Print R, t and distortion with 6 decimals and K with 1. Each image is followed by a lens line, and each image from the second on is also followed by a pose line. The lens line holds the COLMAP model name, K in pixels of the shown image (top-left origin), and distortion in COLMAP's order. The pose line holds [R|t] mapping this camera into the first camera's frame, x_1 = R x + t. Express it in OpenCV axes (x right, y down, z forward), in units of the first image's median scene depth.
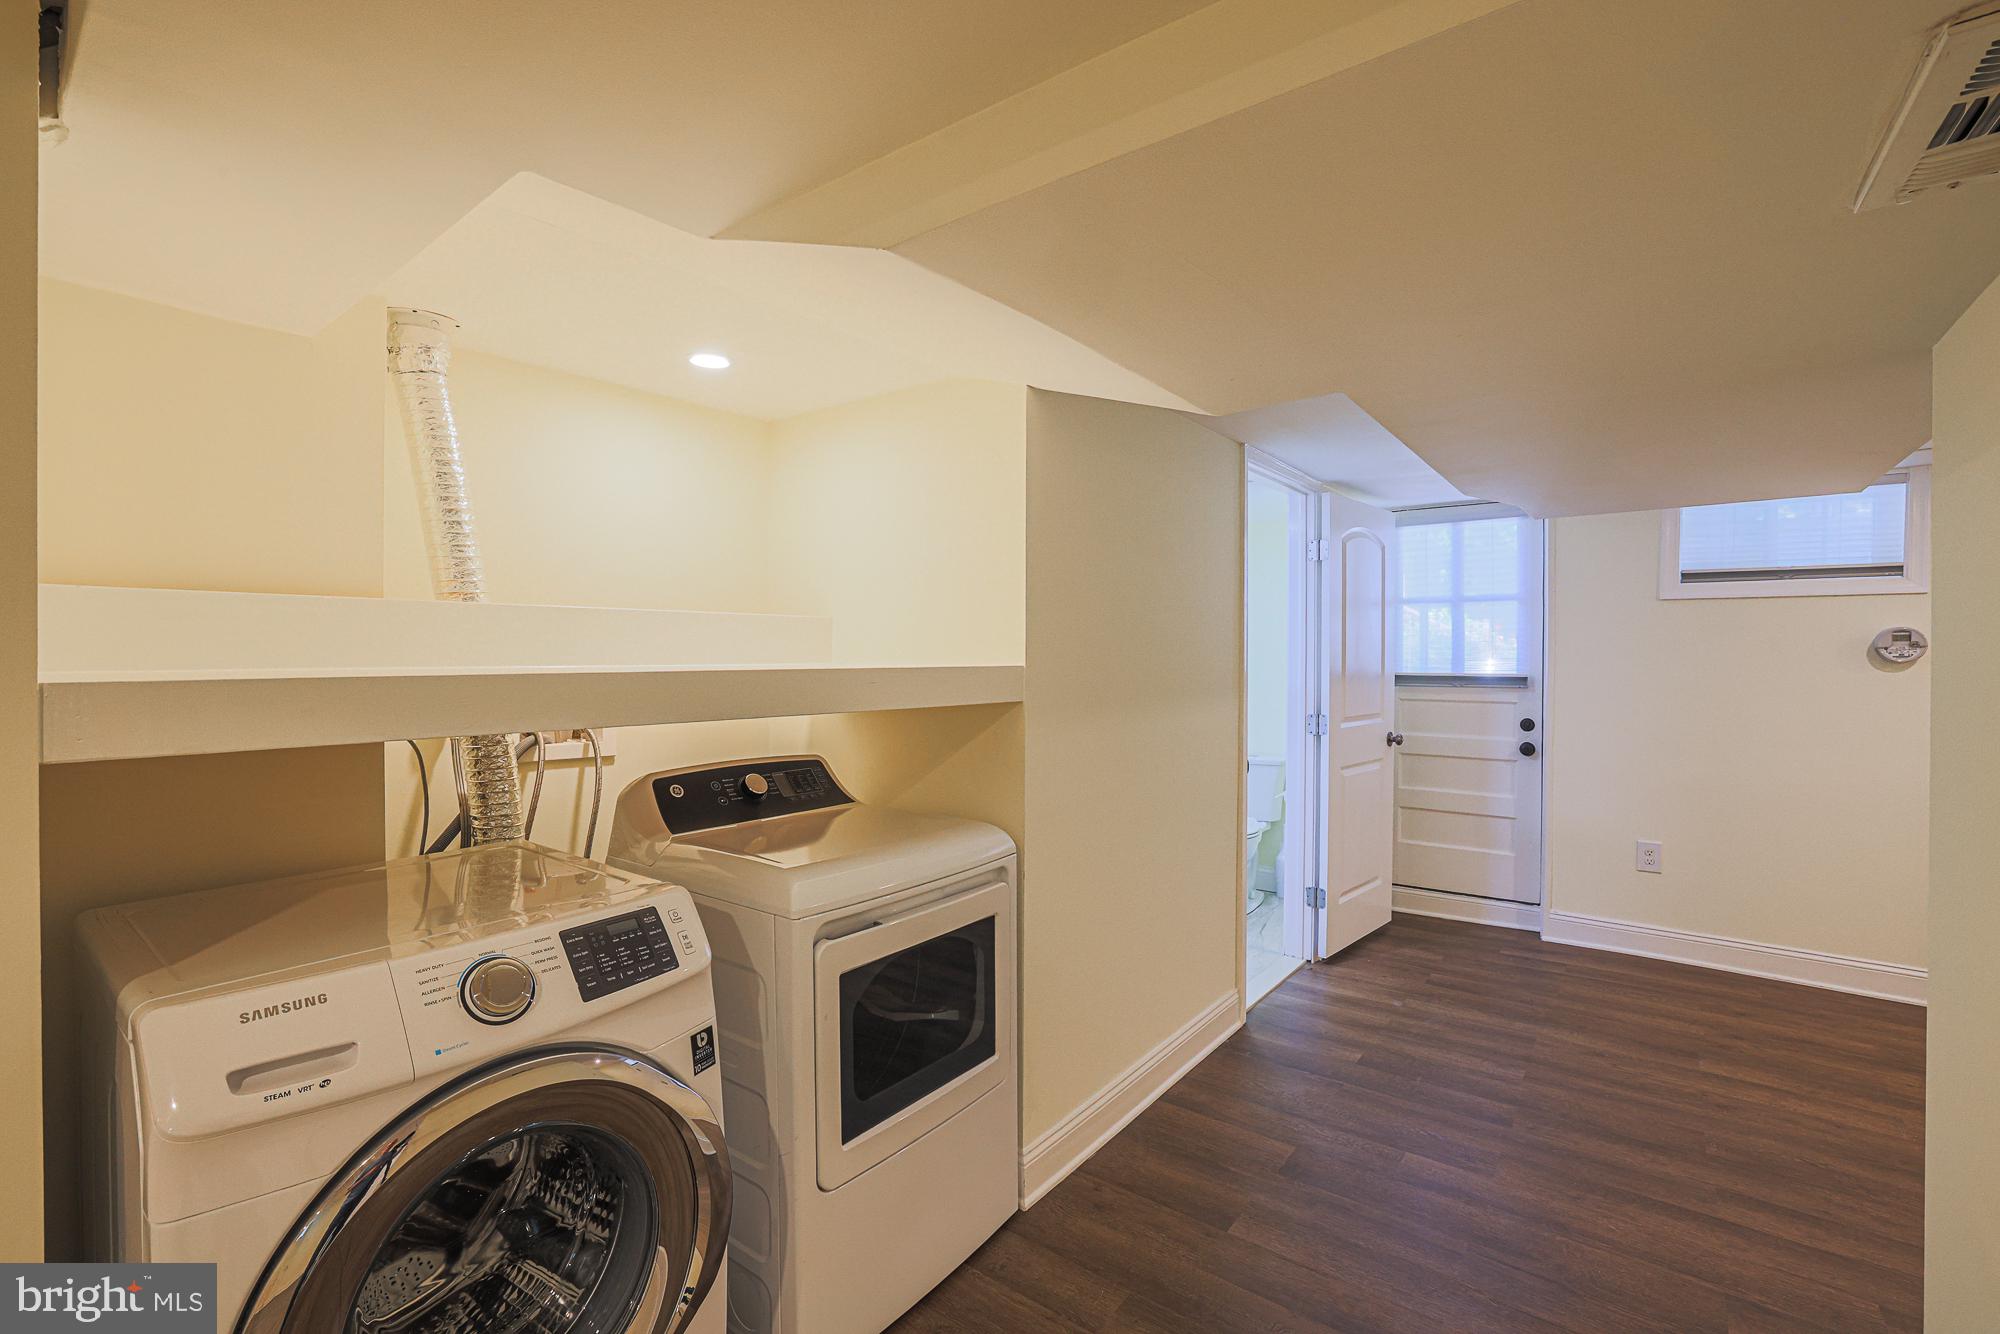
lens RADIAL K [[868.0, 0, 1002.5], [0, 868.0, 665.7], [0, 0, 1]] dist [-0.000294, -0.000003]
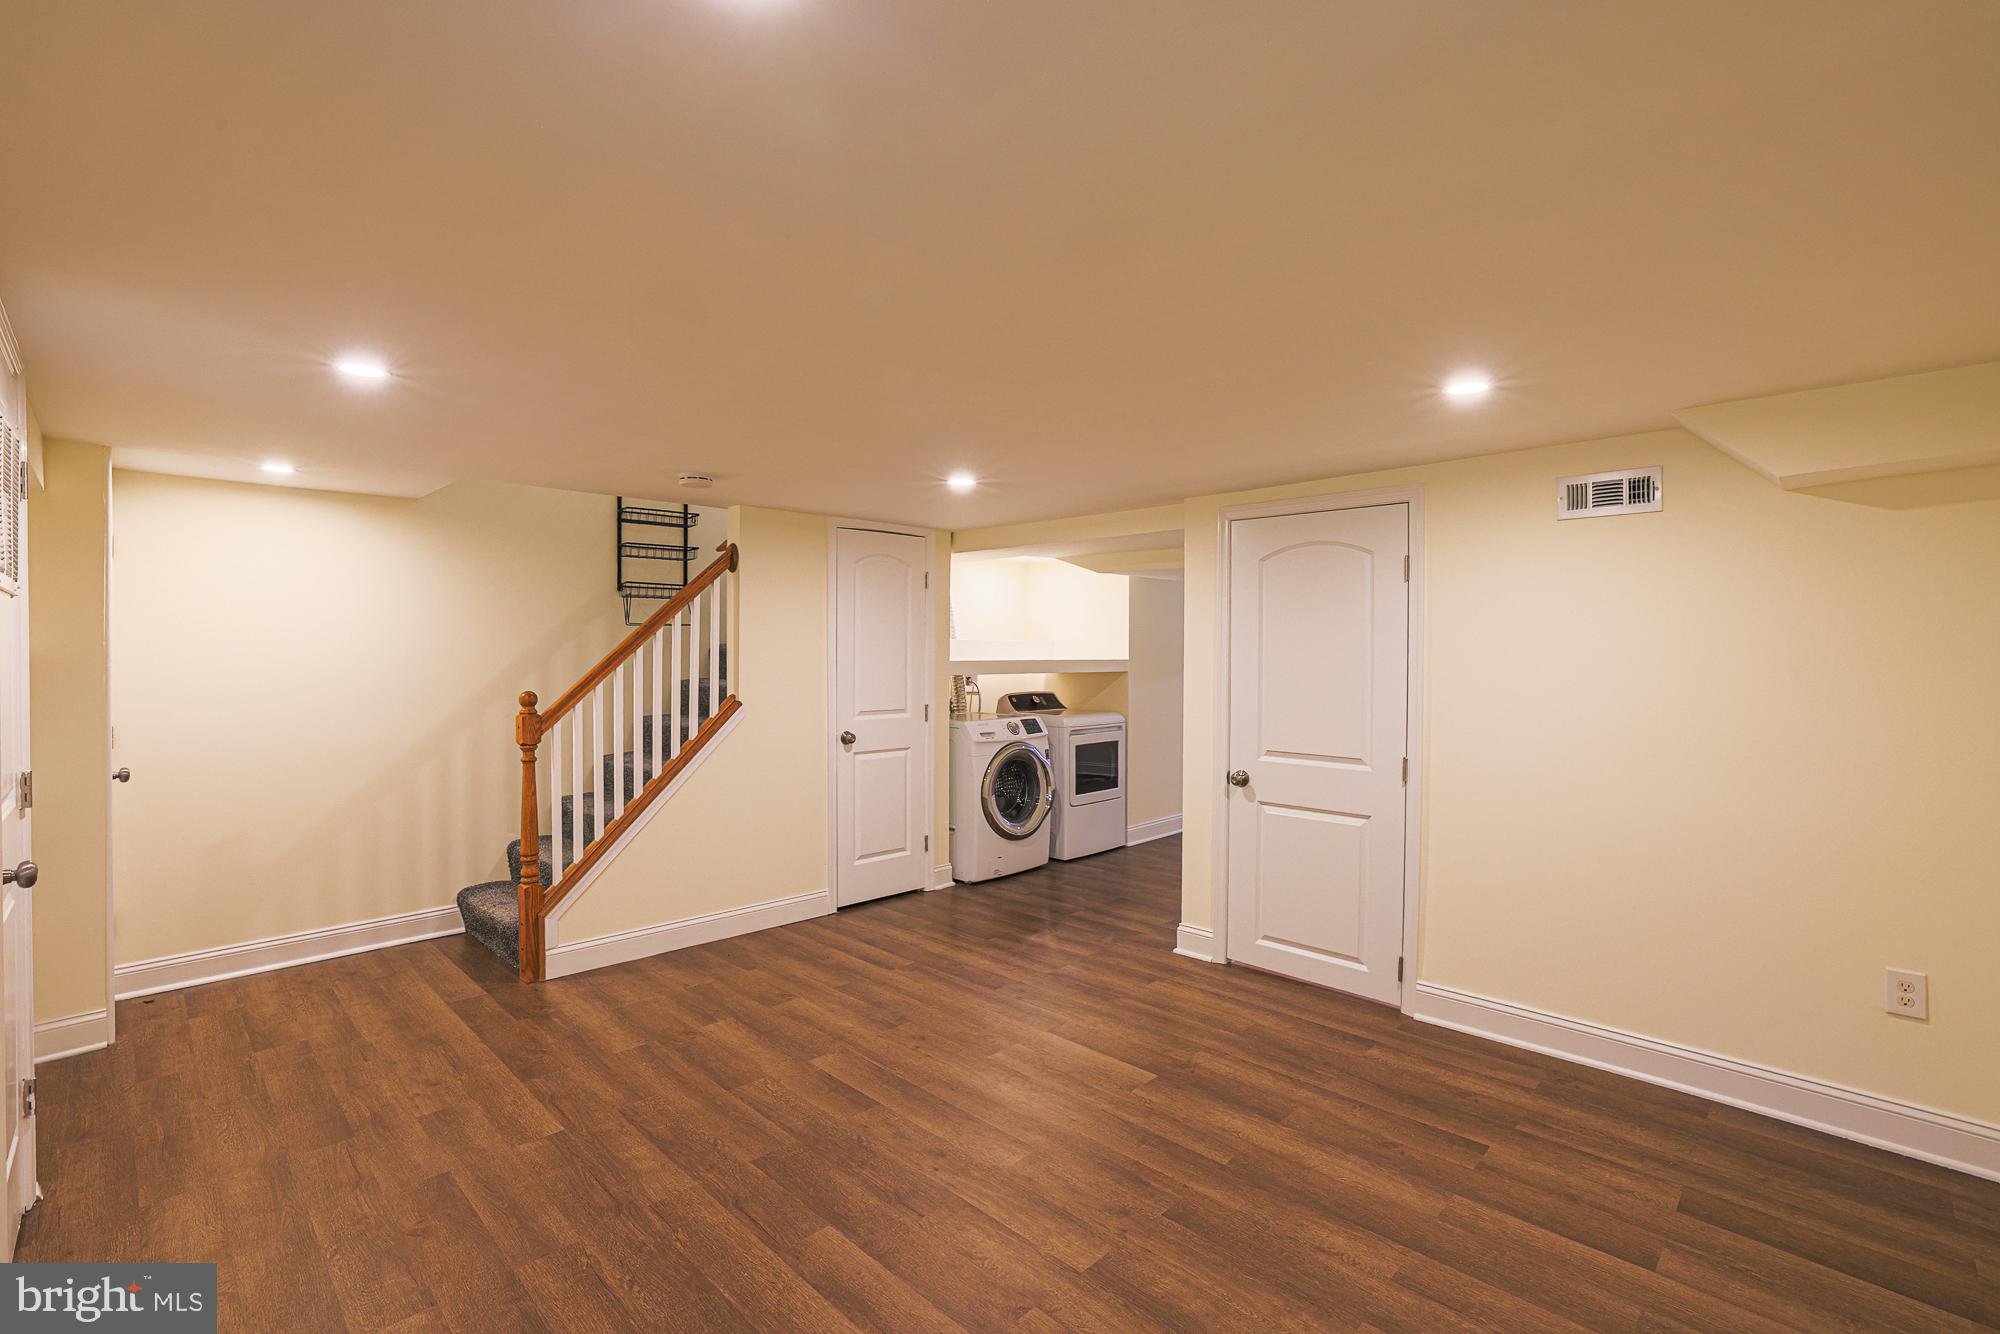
lens RADIAL K [[868.0, 0, 1002.5], [0, 868.0, 668.1], [0, 0, 1]] dist [-0.000294, -0.000003]
pose [[0.993983, 0.002499, -0.109506, -0.078359], [-0.002316, 0.999996, 0.001801, 0.027620], [0.109510, -0.001537, 0.993985, -2.058366]]
